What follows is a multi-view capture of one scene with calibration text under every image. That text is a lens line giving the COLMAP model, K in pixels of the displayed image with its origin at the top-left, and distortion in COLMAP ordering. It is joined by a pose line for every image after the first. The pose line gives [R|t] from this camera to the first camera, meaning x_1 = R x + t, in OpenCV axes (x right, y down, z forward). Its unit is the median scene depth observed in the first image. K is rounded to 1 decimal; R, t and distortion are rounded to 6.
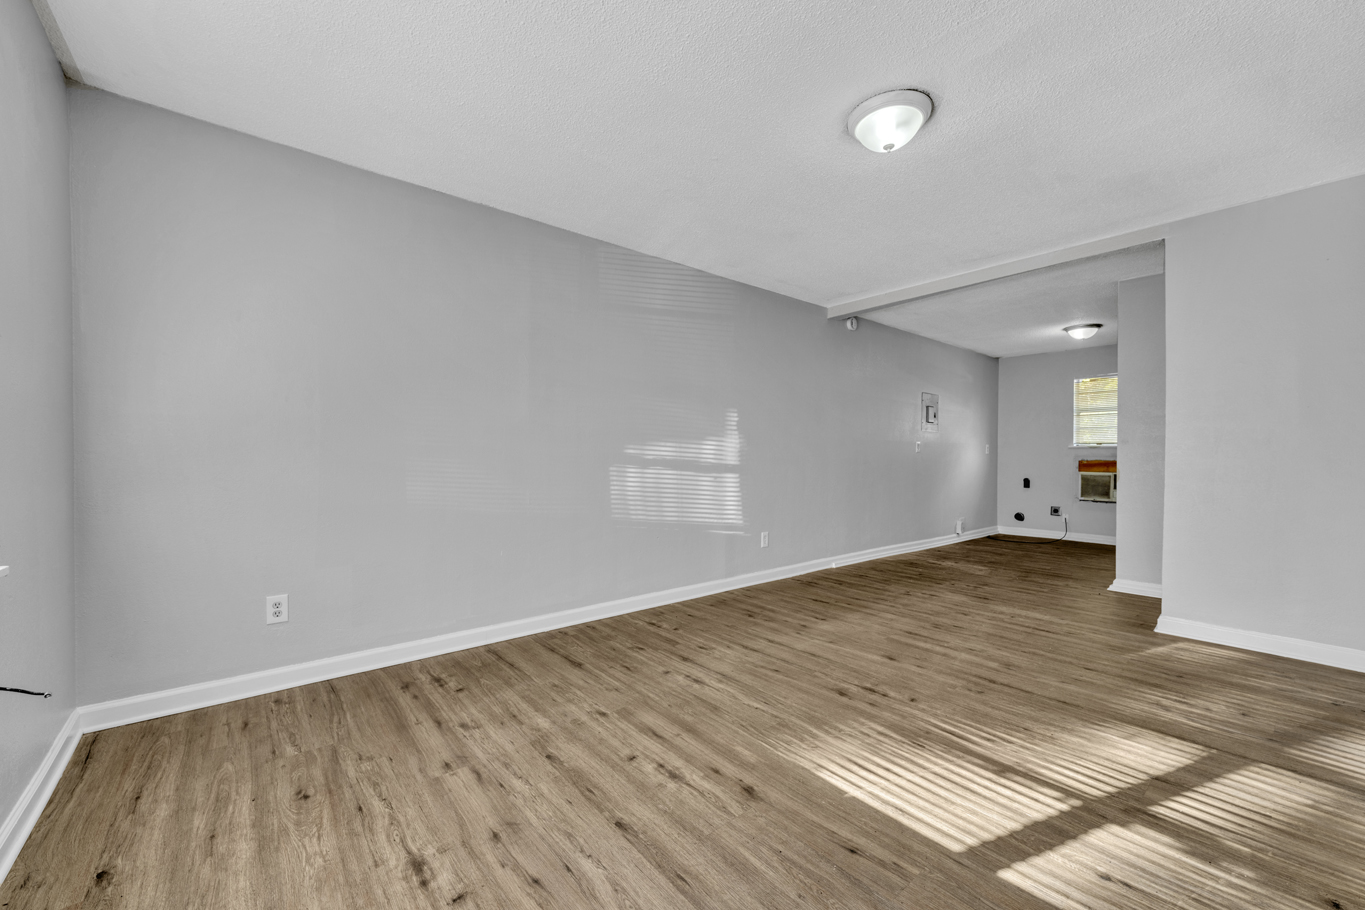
lens RADIAL K [[538.0, 0, 684.8], [0, 538.0, 456.8], [0, 0, 1]] dist [-0.001413, 0.000428]
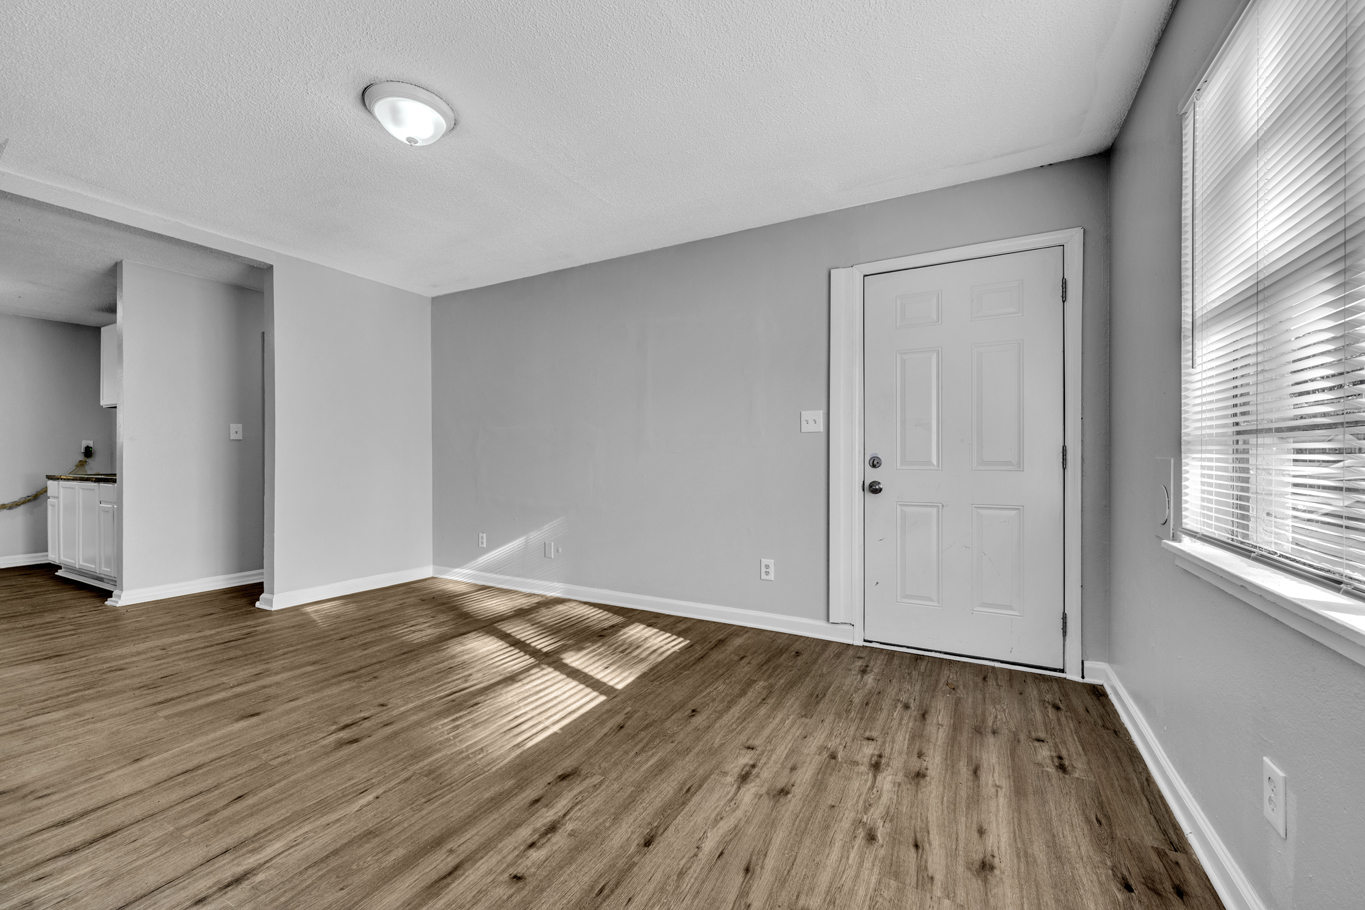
lens RADIAL K [[538.0, 0, 677.6], [0, 538.0, 457.7], [0, 0, 1]] dist [-0.001413, 0.000428]
pose [[-0.359374, -0.002120, 0.933191, -0.762110], [-0.002776, 0.999995, 0.001203, 0.000402], [-0.933190, -0.002158, -0.359378, 0.960276]]
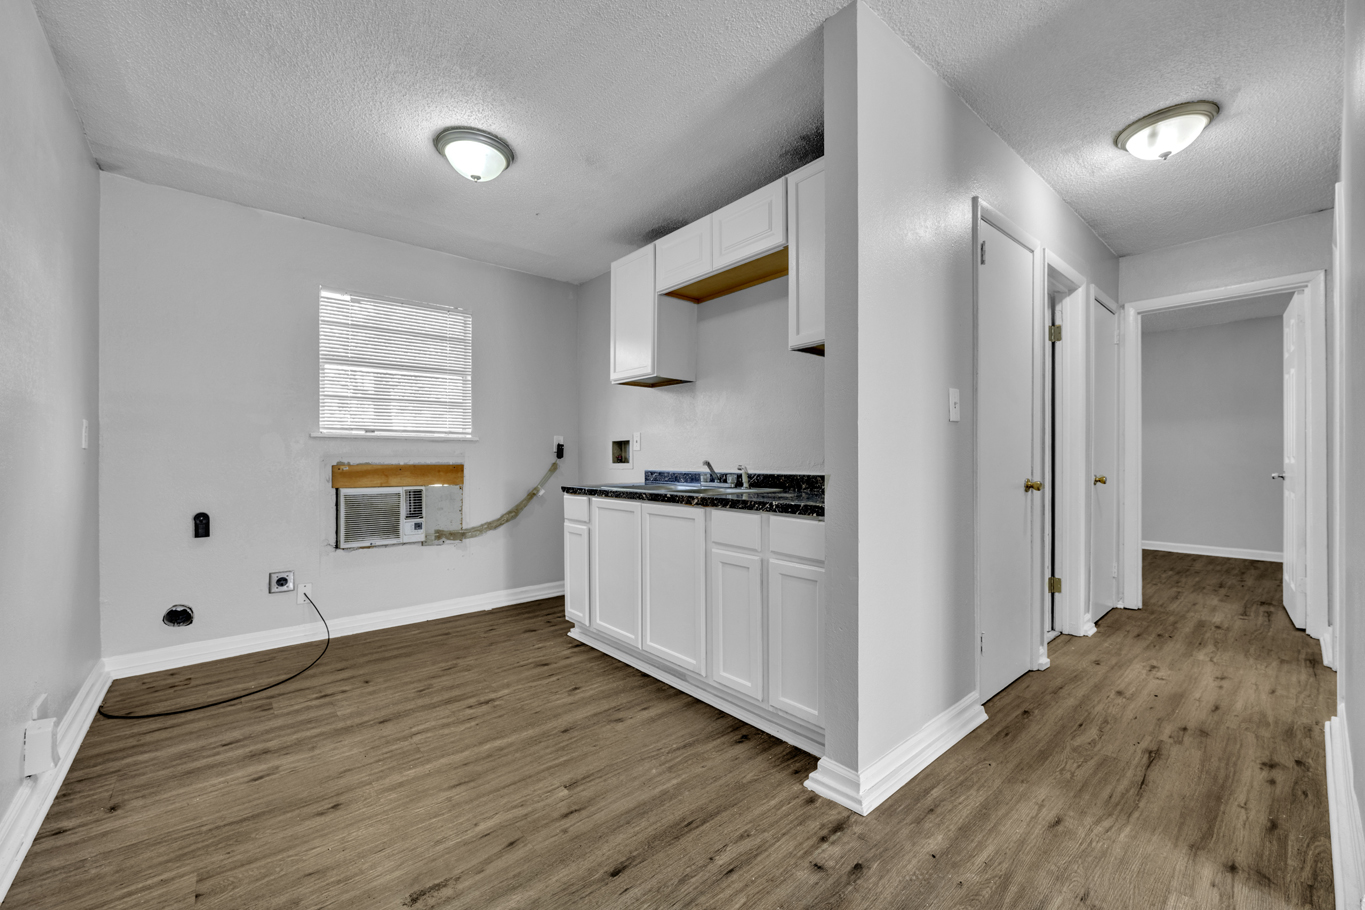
lens RADIAL K [[538.0, 0, 683.1], [0, 538.0, 459.0], [0, 0, 1]] dist [-0.001413, 0.000428]
pose [[-0.007723, -0.006837, 0.999947, 0.885202], [0.001891, 0.999975, 0.006852, -0.001750], [-0.999968, 0.001944, -0.007710, 2.366464]]
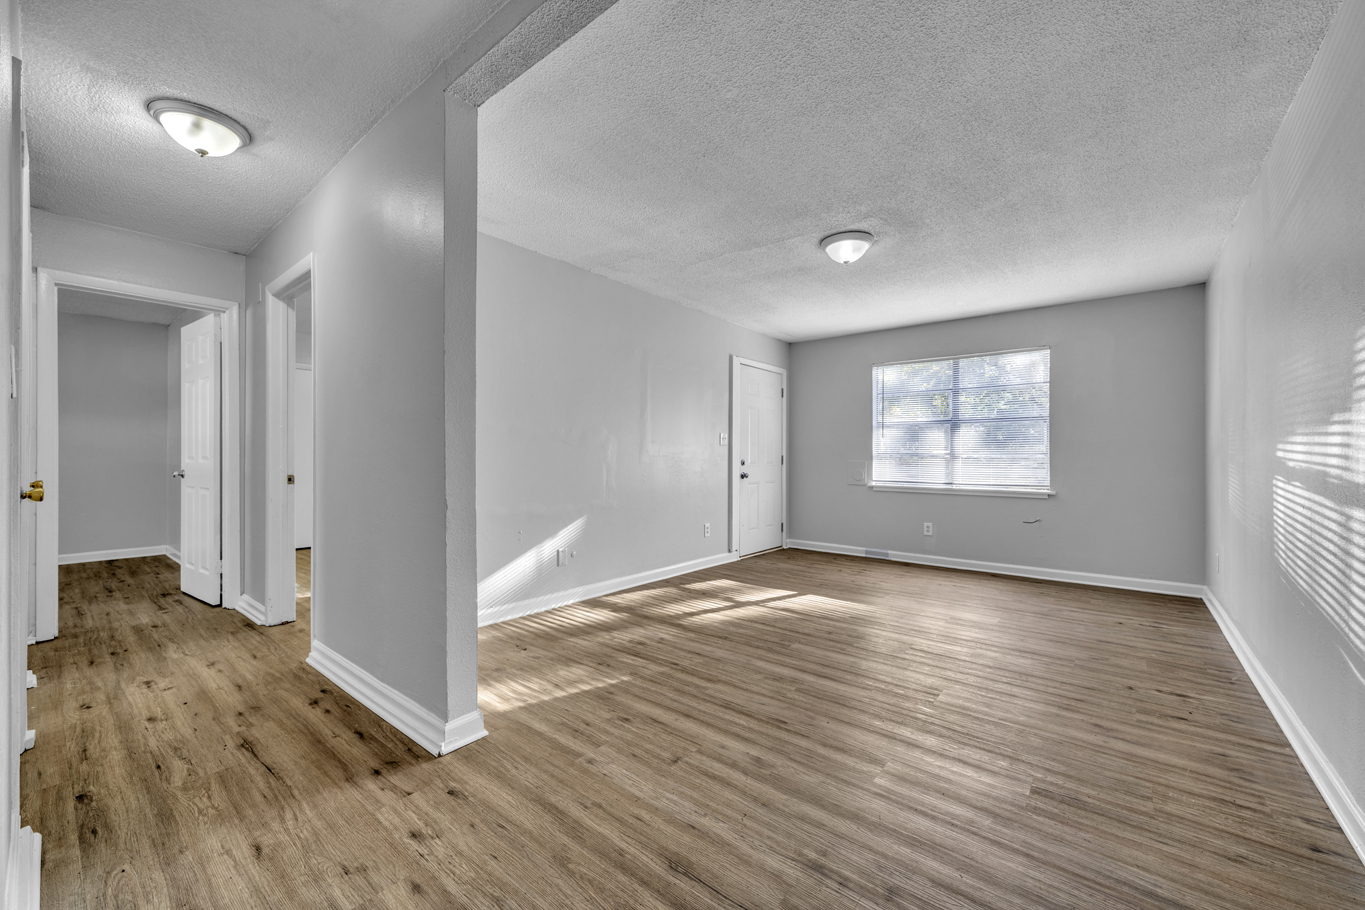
lens RADIAL K [[538.0, 0, 682.6], [0, 538.0, 455.9], [0, 0, 1]] dist [-0.001413, 0.000428]
pose [[-0.983235, -0.009765, -0.182080, 1.196802], [-0.008481, 0.999933, -0.007828, 0.003469], [0.182144, -0.006153, -0.983253, 2.607627]]
